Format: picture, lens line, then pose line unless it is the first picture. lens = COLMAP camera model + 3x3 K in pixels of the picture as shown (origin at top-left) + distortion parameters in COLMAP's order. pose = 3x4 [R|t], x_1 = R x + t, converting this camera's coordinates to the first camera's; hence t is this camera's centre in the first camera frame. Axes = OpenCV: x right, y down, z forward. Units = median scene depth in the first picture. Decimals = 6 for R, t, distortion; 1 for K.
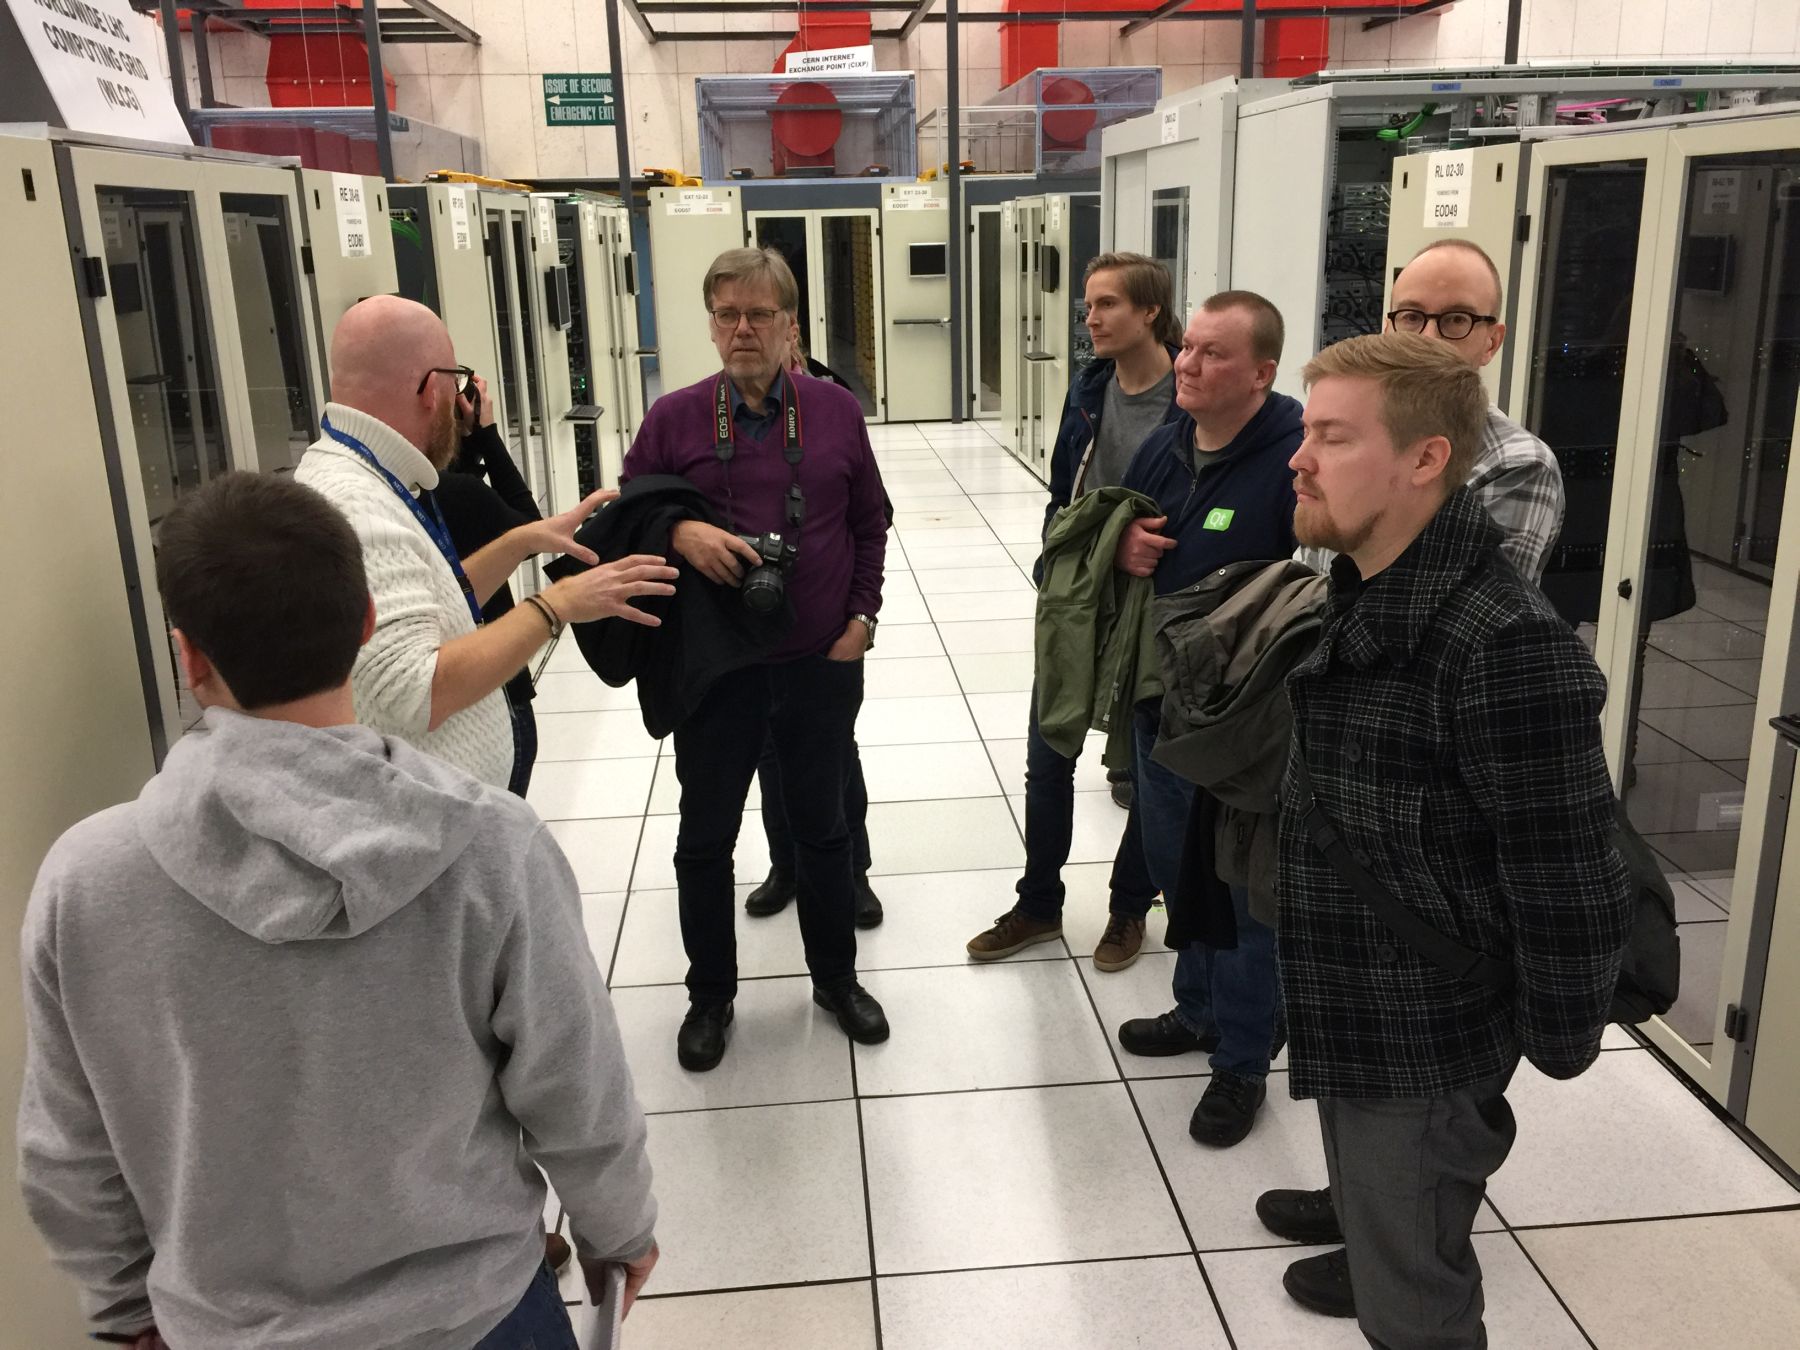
lens RADIAL K [[1556.6, 0, 899.1], [0, 1556.6, 671.1], [0, 0, 1]] dist [0.062406, -0.019931]
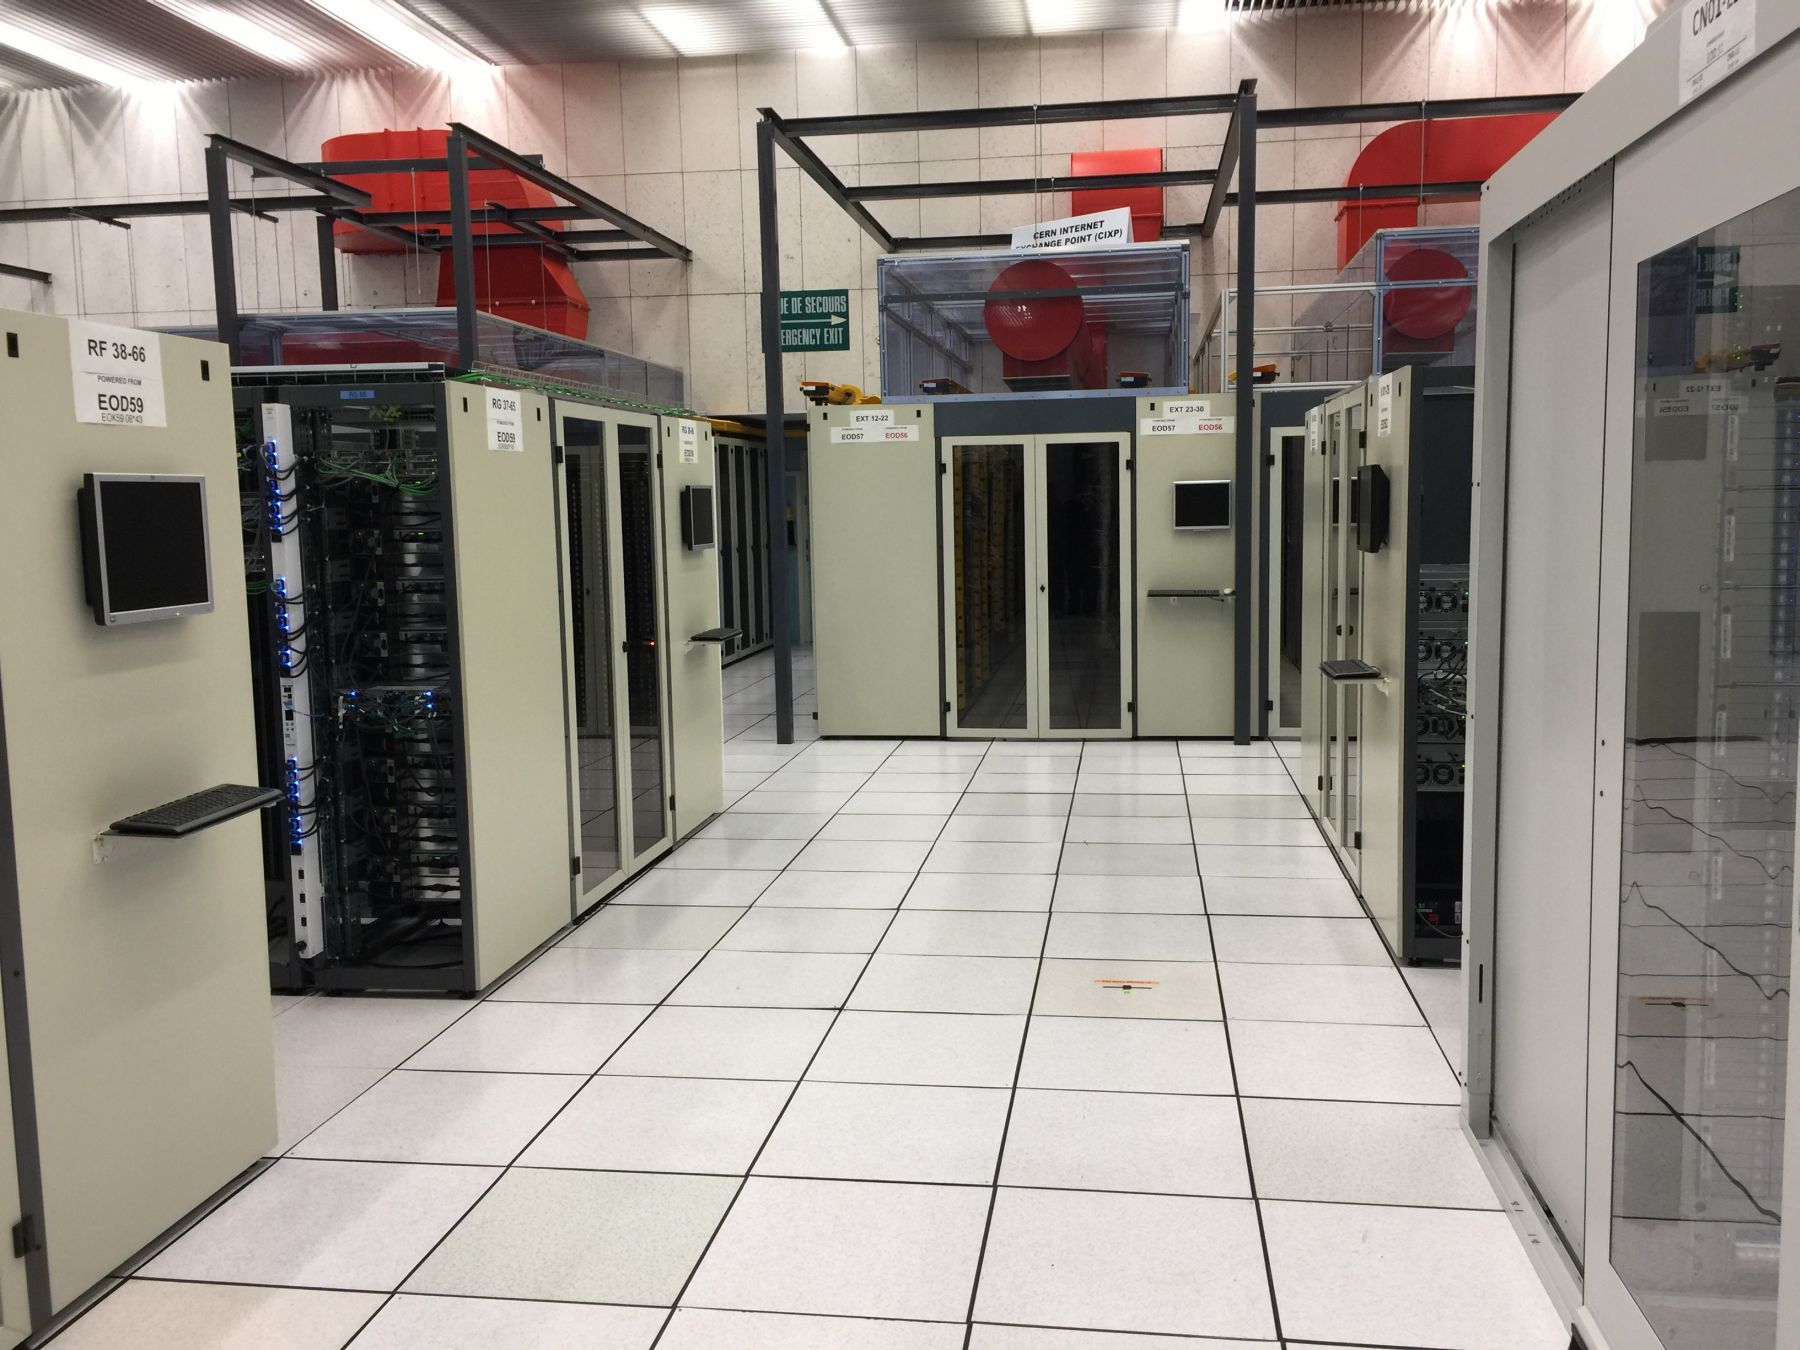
lens RADIAL K [[1556.6, 0, 910.2], [0, 1556.6, 668.5], [0, 0, 1]] dist [0.062406, -0.019931]
pose [[0.975898, 0.029157, -0.216270, 0.043283], [-0.064011, 0.985688, -0.155952, -0.080339], [0.208628, 0.166037, 0.963798, 0.336488]]
